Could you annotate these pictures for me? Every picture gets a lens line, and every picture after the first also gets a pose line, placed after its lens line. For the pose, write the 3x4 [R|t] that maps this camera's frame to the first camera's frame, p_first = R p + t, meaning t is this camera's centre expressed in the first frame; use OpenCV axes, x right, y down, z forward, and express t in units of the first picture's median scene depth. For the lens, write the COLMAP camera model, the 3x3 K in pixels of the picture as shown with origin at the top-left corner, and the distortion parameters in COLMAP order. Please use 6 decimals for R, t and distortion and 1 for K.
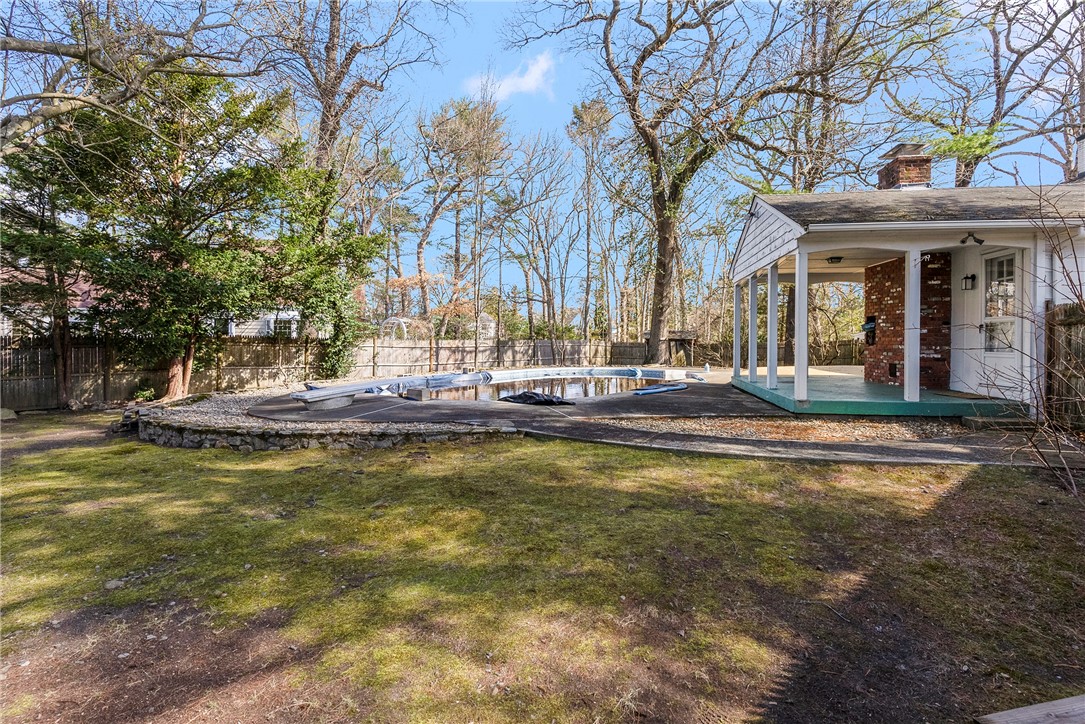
lens RADIAL K [[535.4, 0, 542.1], [0, 535.4, 334.8], [0, 0, 1]] dist [0.001679, 0.000296]
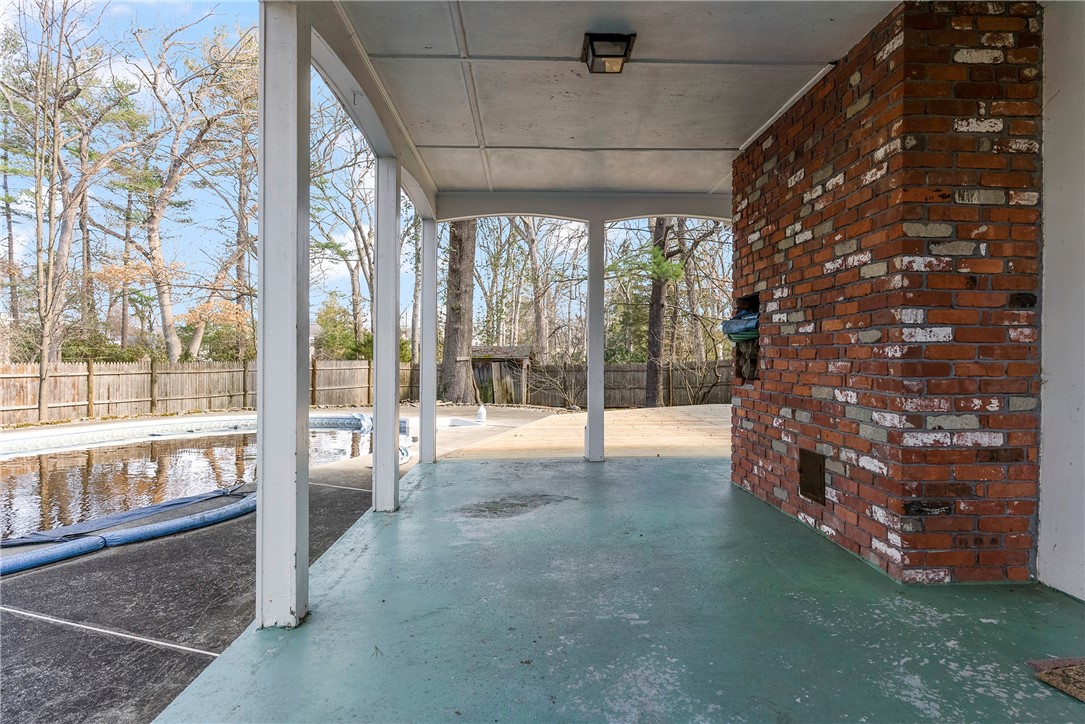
lens RADIAL K [[597.1, 0, 542.5], [0, 597.1, 346.6], [0, 0, 1]] dist [-0.004421, -0.000985]
pose [[0.981382, 0.006230, 0.191967, 0.438881], [-0.004181, 0.999930, -0.011080, 0.002135], [-0.192023, 0.010072, 0.981339, 0.693810]]
